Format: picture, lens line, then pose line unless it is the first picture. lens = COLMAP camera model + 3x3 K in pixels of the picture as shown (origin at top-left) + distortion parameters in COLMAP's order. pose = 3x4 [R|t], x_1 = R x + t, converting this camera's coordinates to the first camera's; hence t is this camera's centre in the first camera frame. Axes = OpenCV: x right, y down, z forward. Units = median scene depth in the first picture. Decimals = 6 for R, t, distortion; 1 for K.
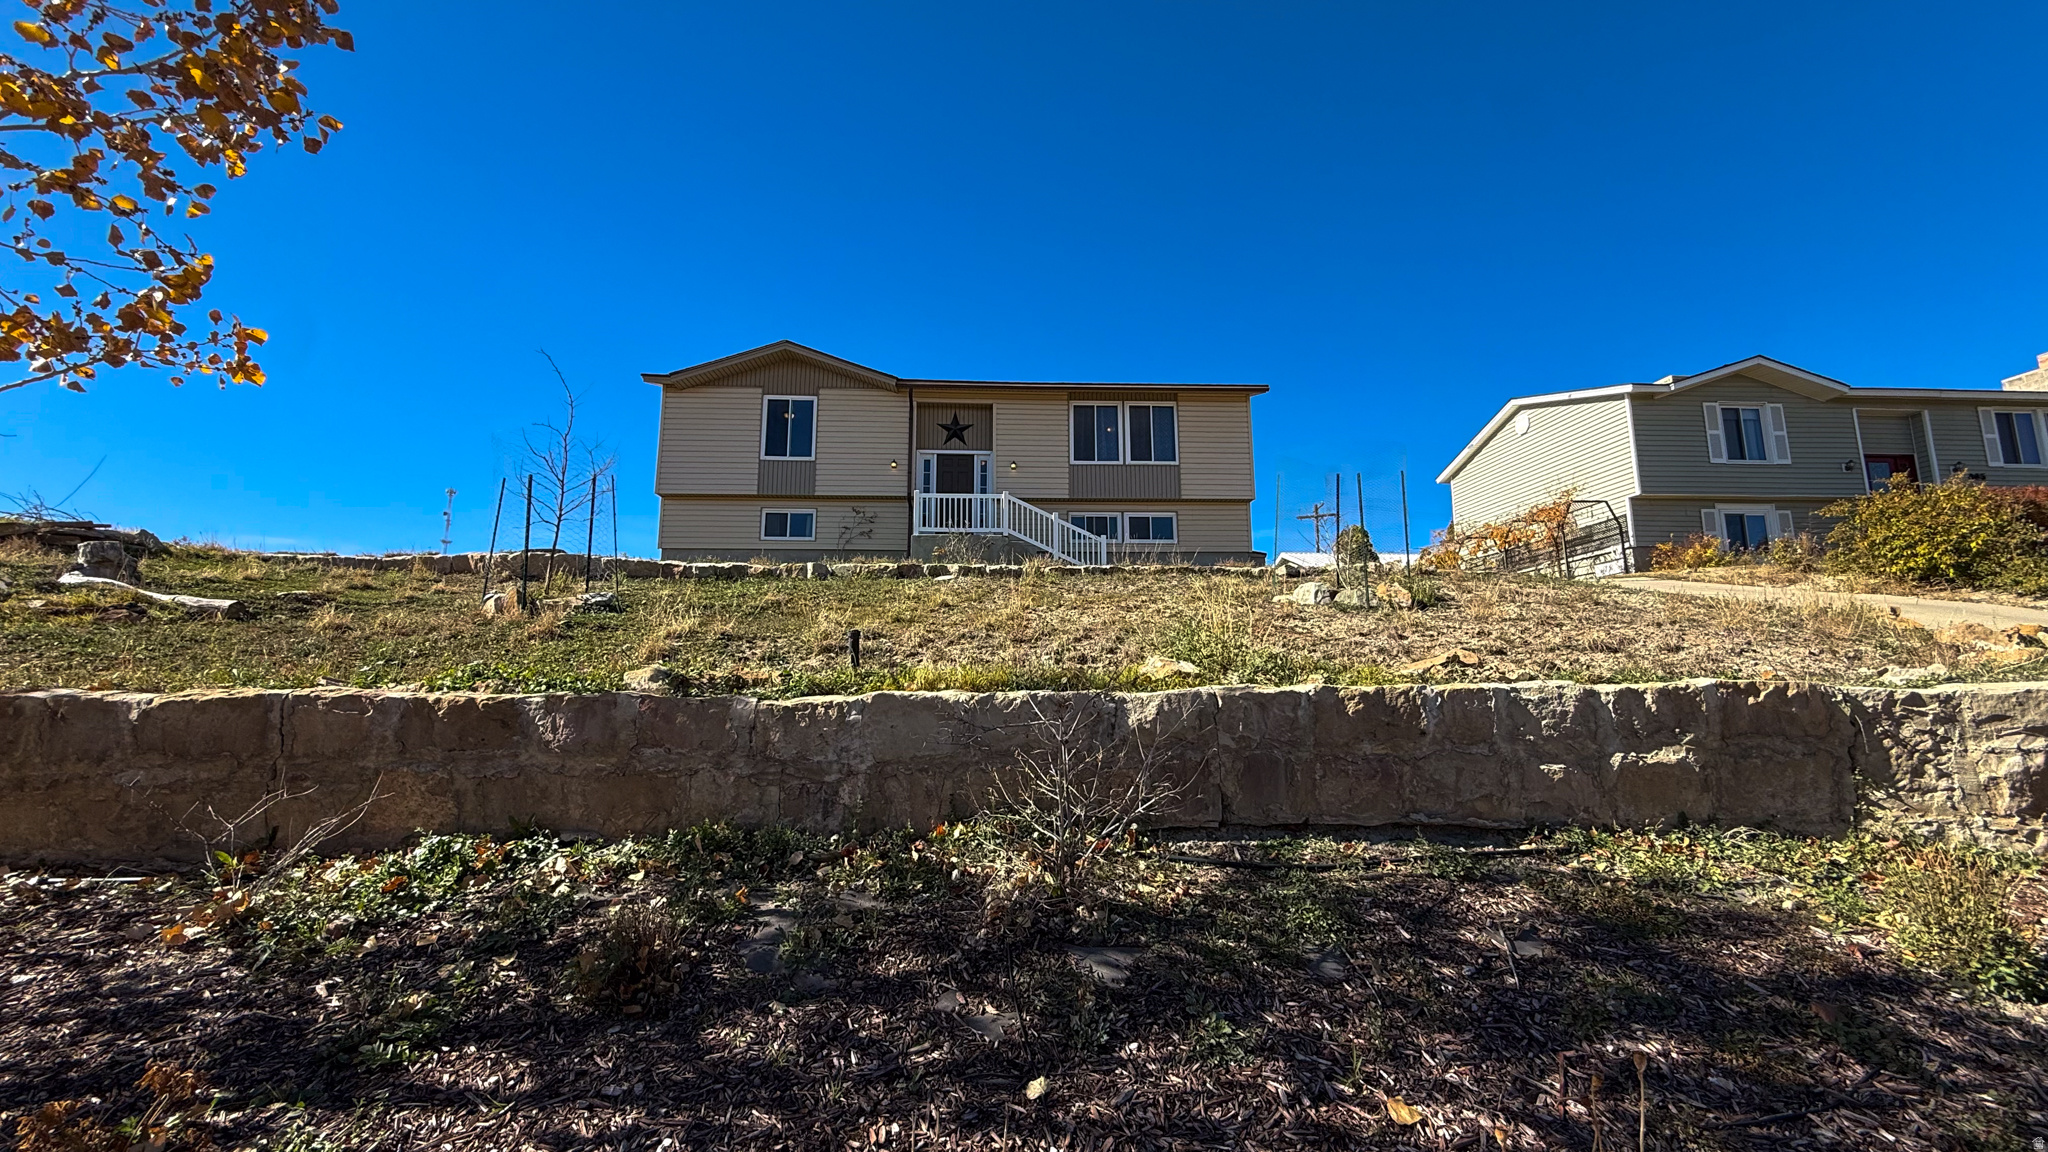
lens RADIAL K [[835.4, 0, 1022.4], [0, 835.4, 560.7], [0, 0, 1]] dist [0.001671, -0.000088]
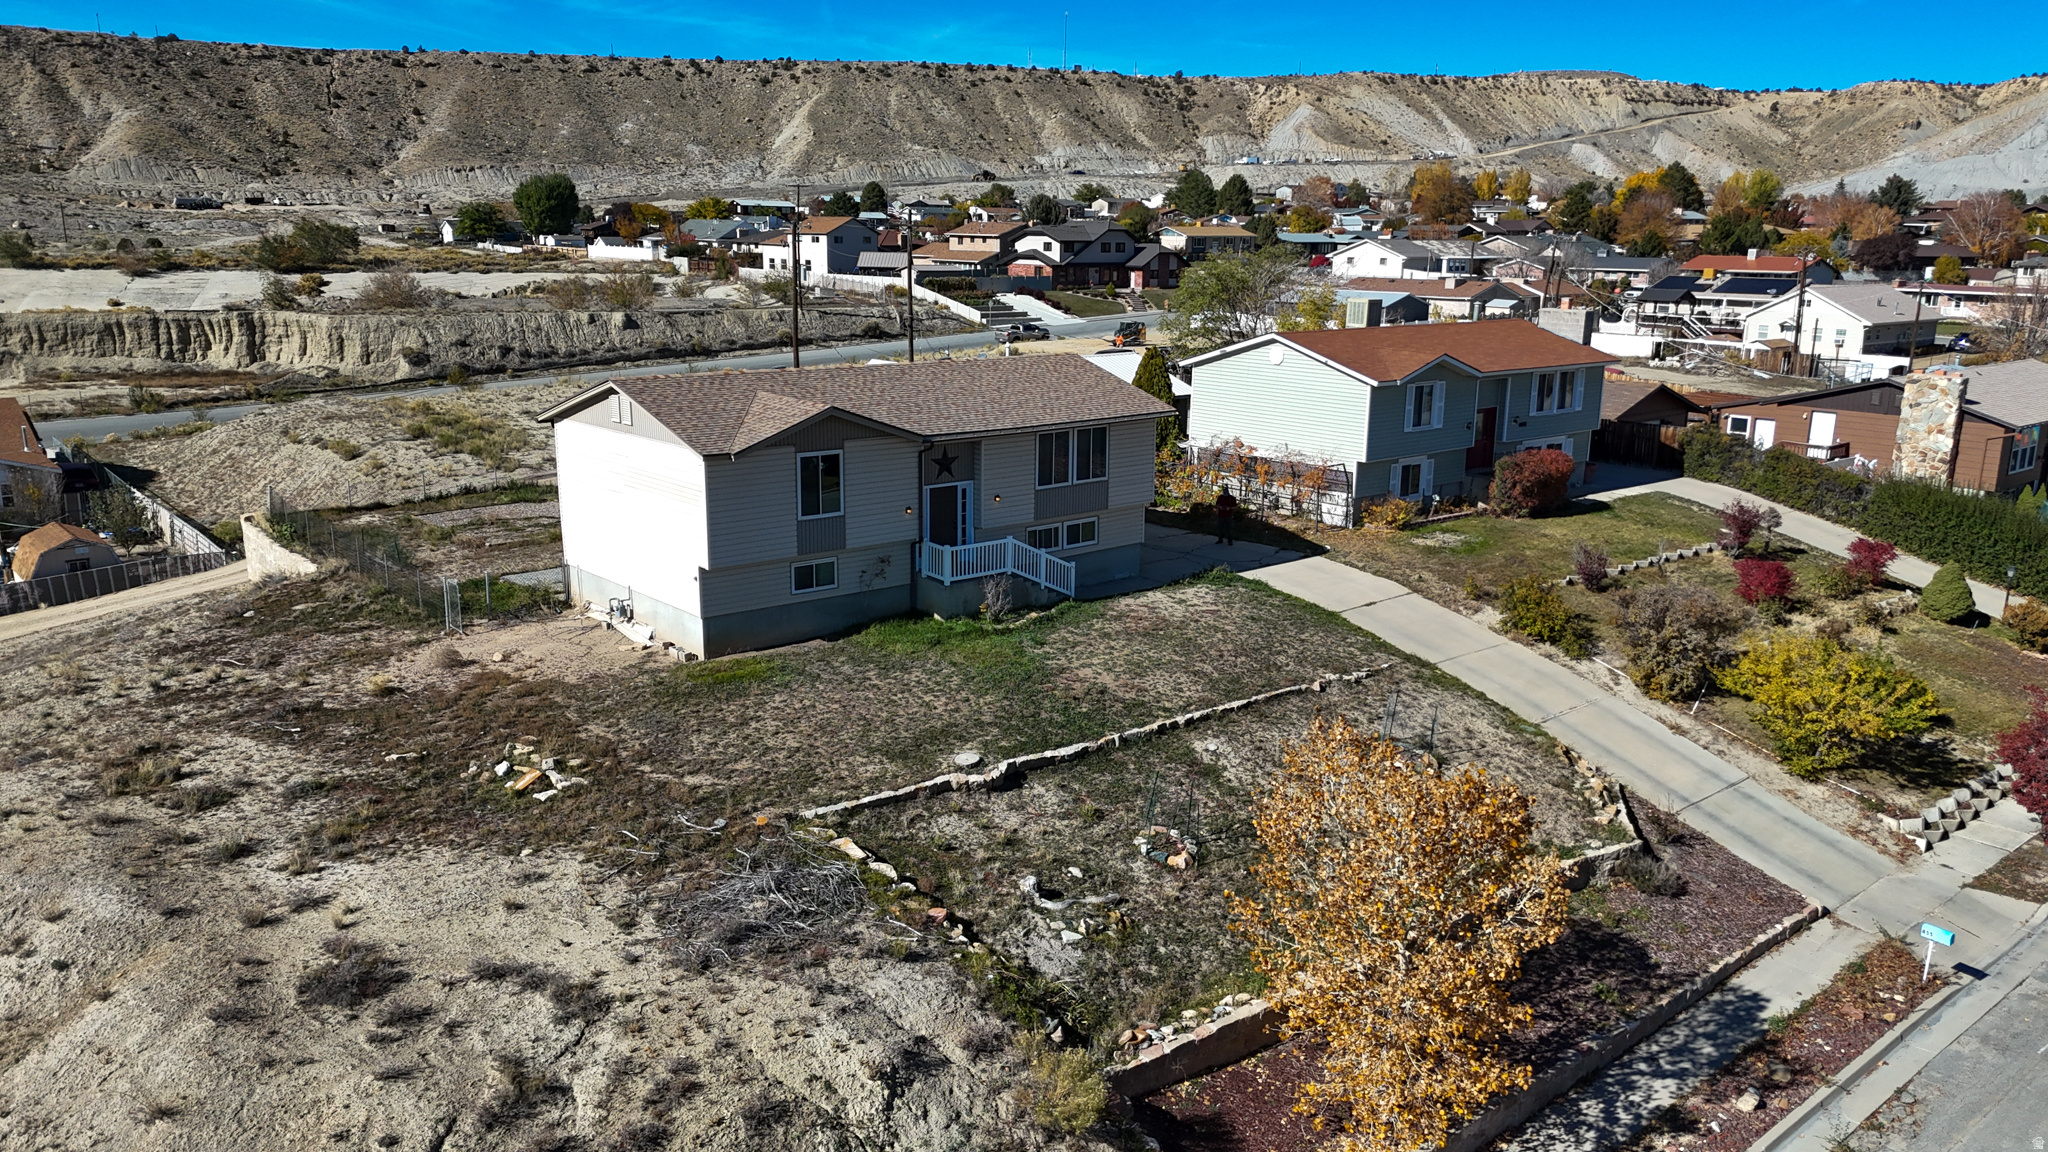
lens RADIAL K [[1508.4, 0, 1038.6], [0, 1508.4, 574.5], [0, 0, 1]] dist [0.060095, -0.002975]
pose [[0.793850, -0.126646, 0.594779, -1.215750], [-0.111902, 0.930948, 0.347582, -0.750849], [-0.597729, -0.342485, 0.724862, -0.524541]]
